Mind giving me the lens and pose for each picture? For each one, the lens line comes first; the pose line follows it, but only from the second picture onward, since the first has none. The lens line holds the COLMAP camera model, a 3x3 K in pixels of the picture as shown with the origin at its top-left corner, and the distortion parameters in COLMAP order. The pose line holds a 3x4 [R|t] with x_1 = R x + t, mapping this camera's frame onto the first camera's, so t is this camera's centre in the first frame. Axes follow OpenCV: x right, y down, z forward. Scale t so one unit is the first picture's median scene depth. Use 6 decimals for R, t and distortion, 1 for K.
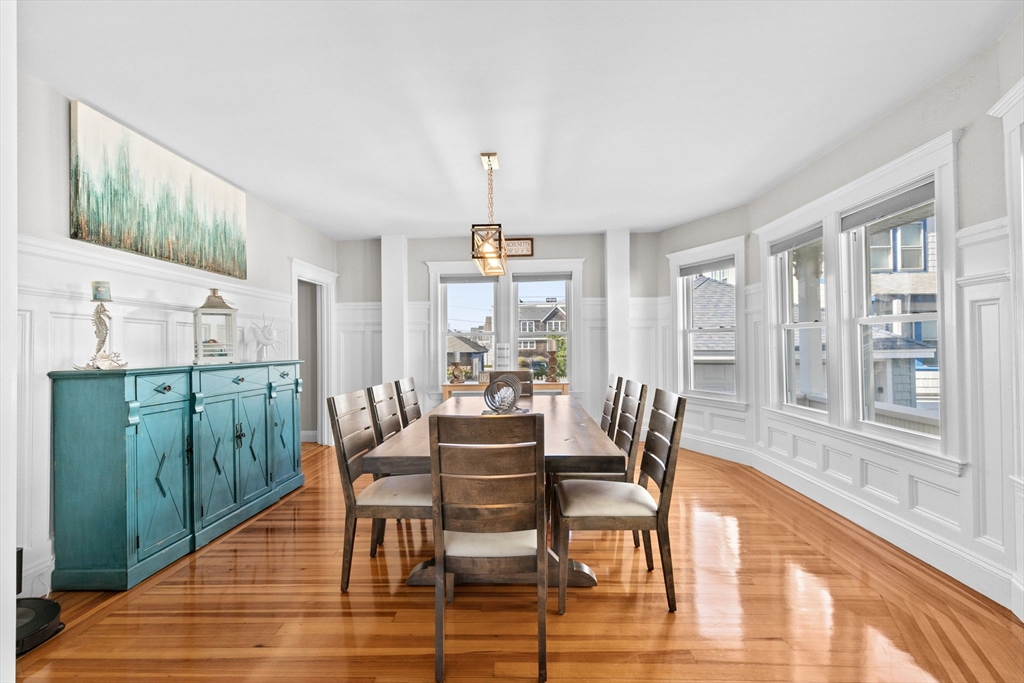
lens RADIAL K [[458.9, 0, 509.5], [0, 458.9, 339.4], [0, 0, 1]] dist [0.006652, -0.000936]
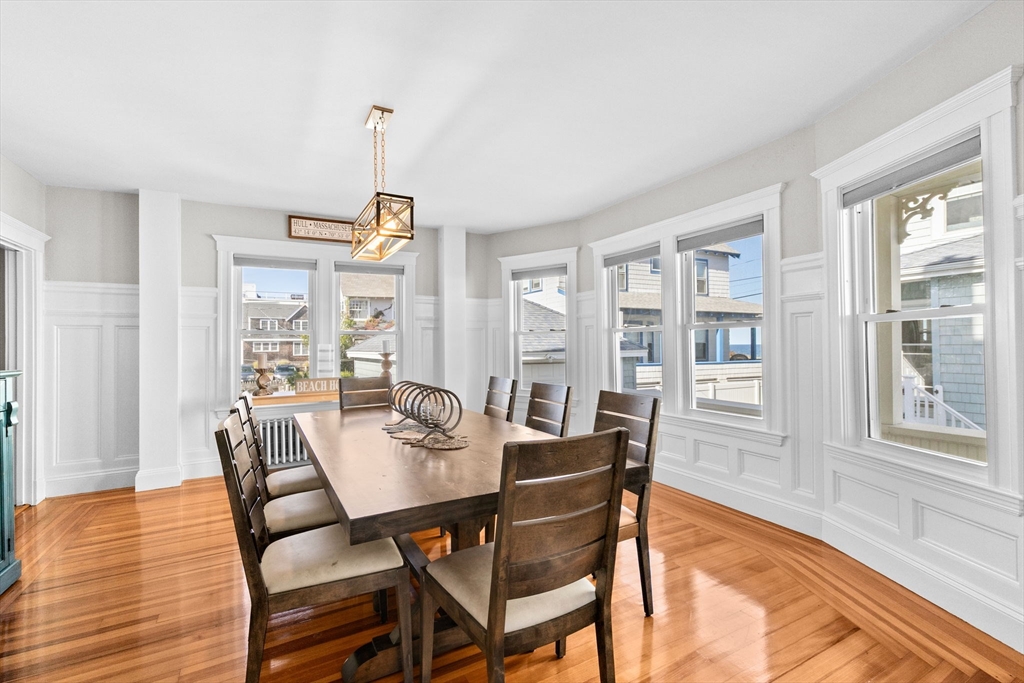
lens RADIAL K [[458.9, 0, 509.5], [0, 458.9, 339.4], [0, 0, 1]] dist [0.006652, -0.000936]
pose [[0.859730, 0.009042, 0.510670, -0.158958], [-0.006889, 0.999958, -0.006108, 0.002577], [-0.510703, 0.001733, 0.859755, 0.116478]]
